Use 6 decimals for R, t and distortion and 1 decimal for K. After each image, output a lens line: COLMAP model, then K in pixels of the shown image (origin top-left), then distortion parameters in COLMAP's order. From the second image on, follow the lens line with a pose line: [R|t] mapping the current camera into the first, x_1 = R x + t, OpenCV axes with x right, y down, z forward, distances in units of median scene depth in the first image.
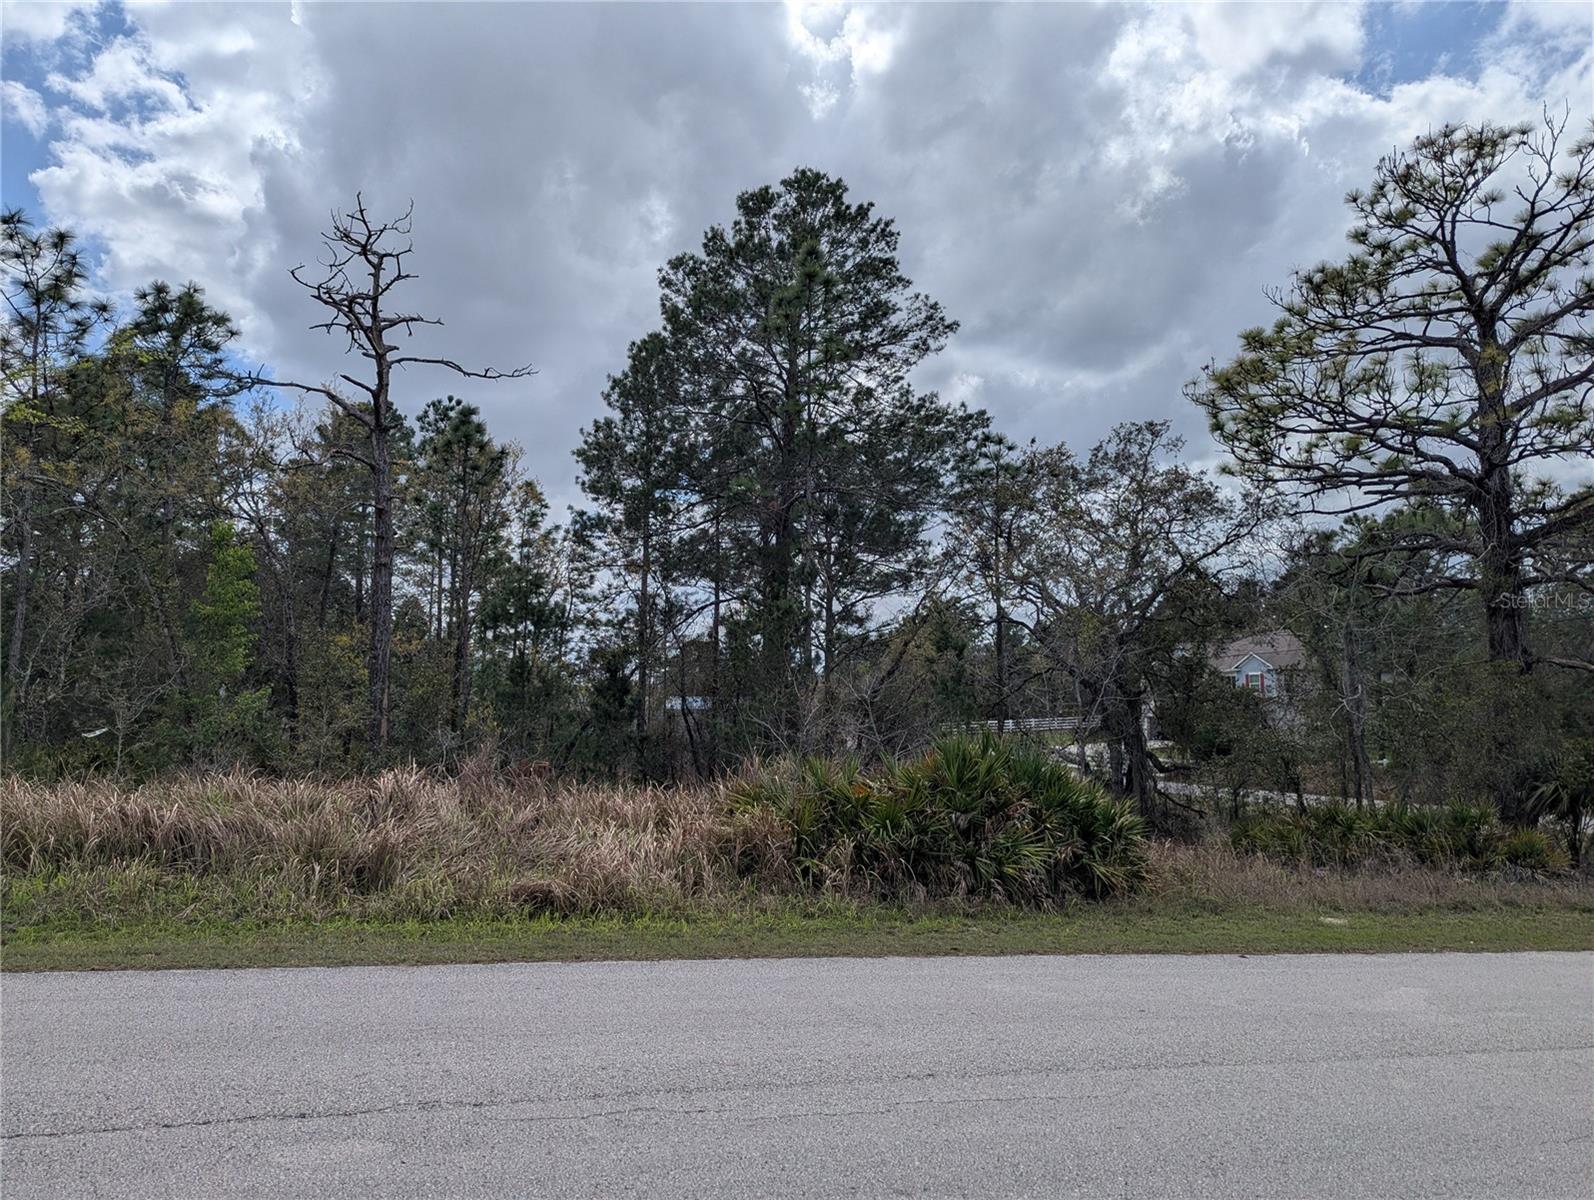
lens RADIAL K [[1124.3, 0, 768.5], [0, 1124.3, 602.9], [0, 0, 1]] dist [0.057867, -0.042113]
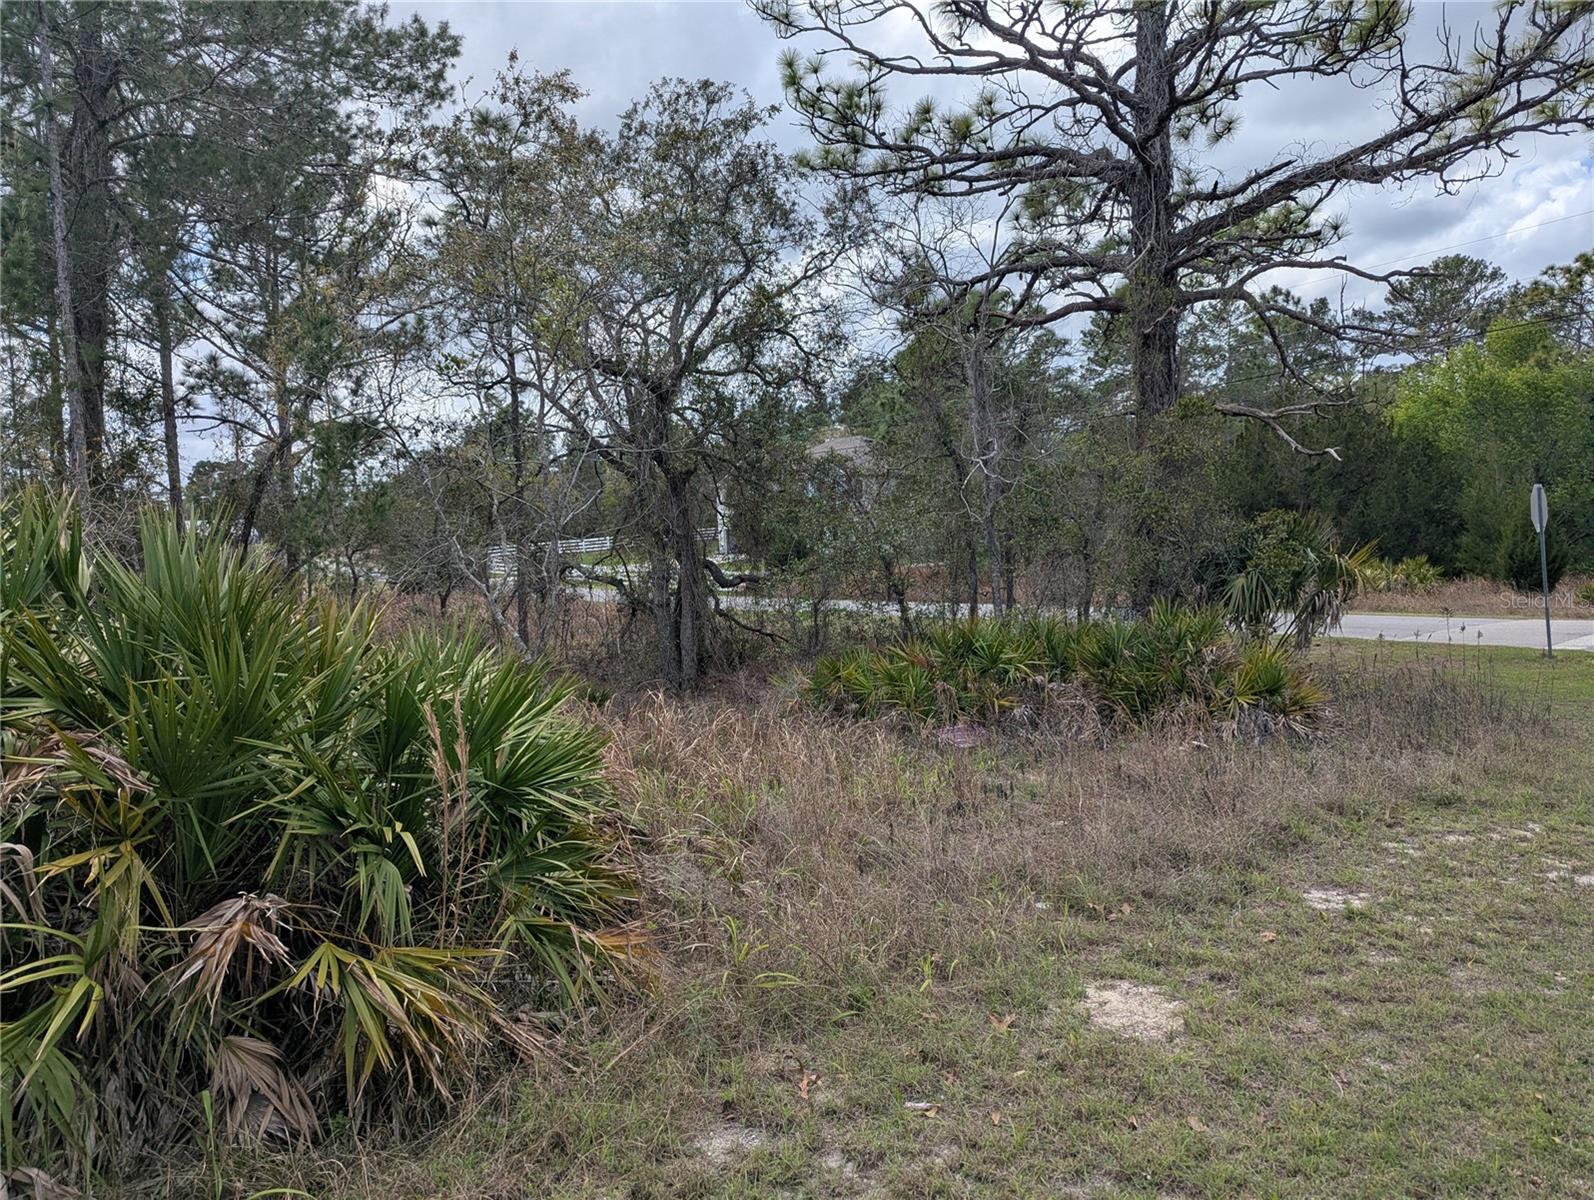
lens RADIAL K [[1124.3, 0, 805.9], [0, 1124.3, 597.4], [0, 0, 1]] dist [0.057867, -0.042113]
pose [[0.924859, -0.061242, 0.375346, 0.122491], [0.001982, 0.987712, 0.156273, 0.044183], [-0.380304, -0.143787, 0.913616, 0.317342]]
